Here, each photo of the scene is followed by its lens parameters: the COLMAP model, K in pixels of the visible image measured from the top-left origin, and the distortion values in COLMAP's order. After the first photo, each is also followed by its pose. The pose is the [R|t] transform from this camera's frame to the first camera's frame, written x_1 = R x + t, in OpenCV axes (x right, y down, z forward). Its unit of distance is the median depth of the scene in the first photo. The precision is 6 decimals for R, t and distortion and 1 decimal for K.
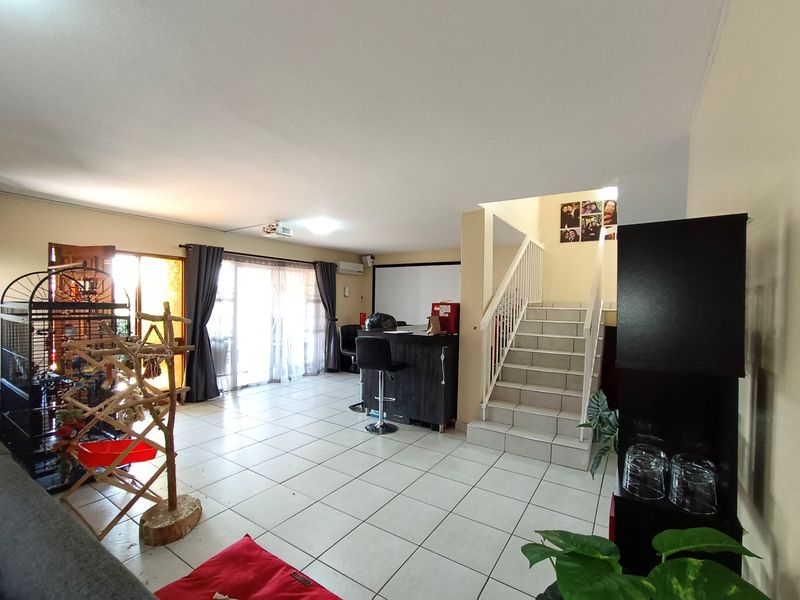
lens RADIAL K [[367.6, 0, 398.0], [0, 367.6, 308.7], [0, 0, 1]] dist [-0.009709, 0.009846]
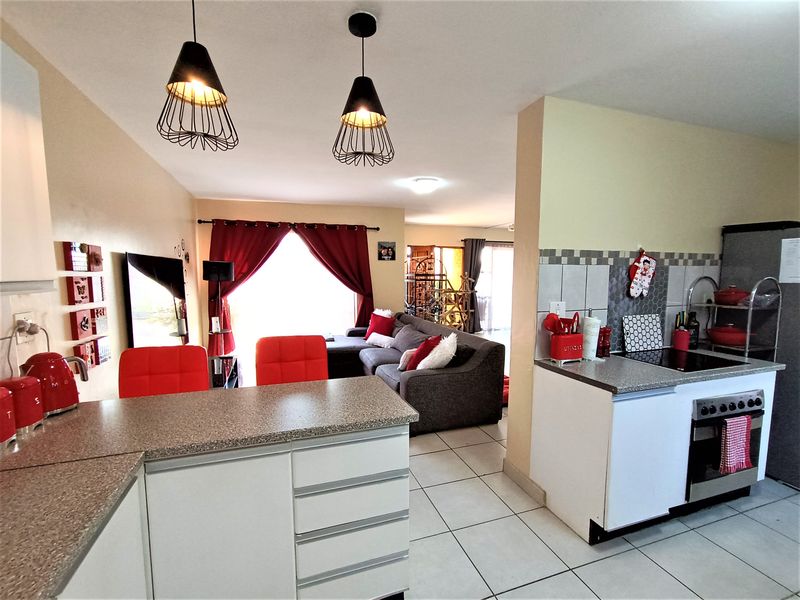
lens RADIAL K [[367.6, 0, 402.7], [0, 367.6, 308.3], [0, 0, 1]] dist [-0.009709, 0.009846]
pose [[0.796893, 0.042672, -0.602612, 0.227097], [0.000061, 0.997497, 0.070715, 0.022284], [0.604121, -0.056389, 0.794895, -0.535055]]
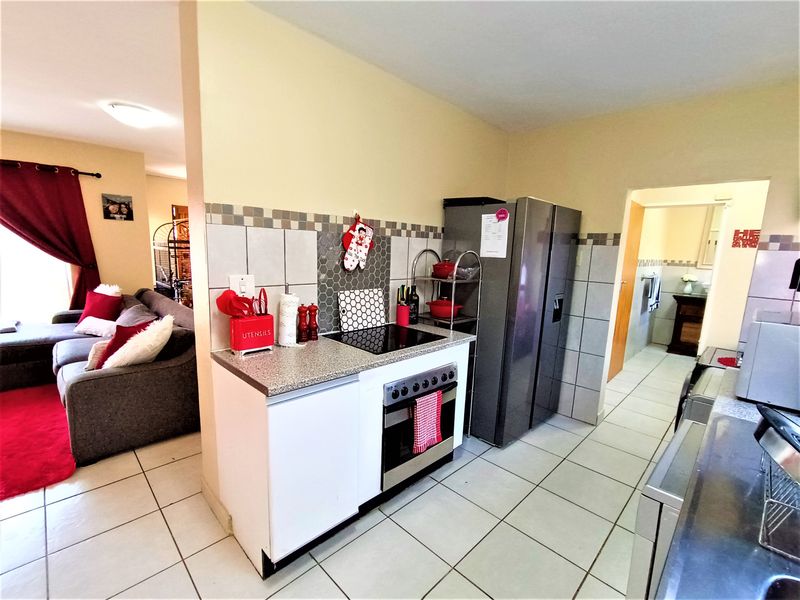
lens RADIAL K [[367.6, 0, 398.8], [0, 367.6, 311.9], [0, 0, 1]] dist [-0.009709, 0.009846]
pose [[0.978778, 0.051911, -0.198238, 0.324510], [-0.022584, 0.988815, 0.147429, 0.026141], [0.203674, -0.139823, 0.969003, -0.370186]]
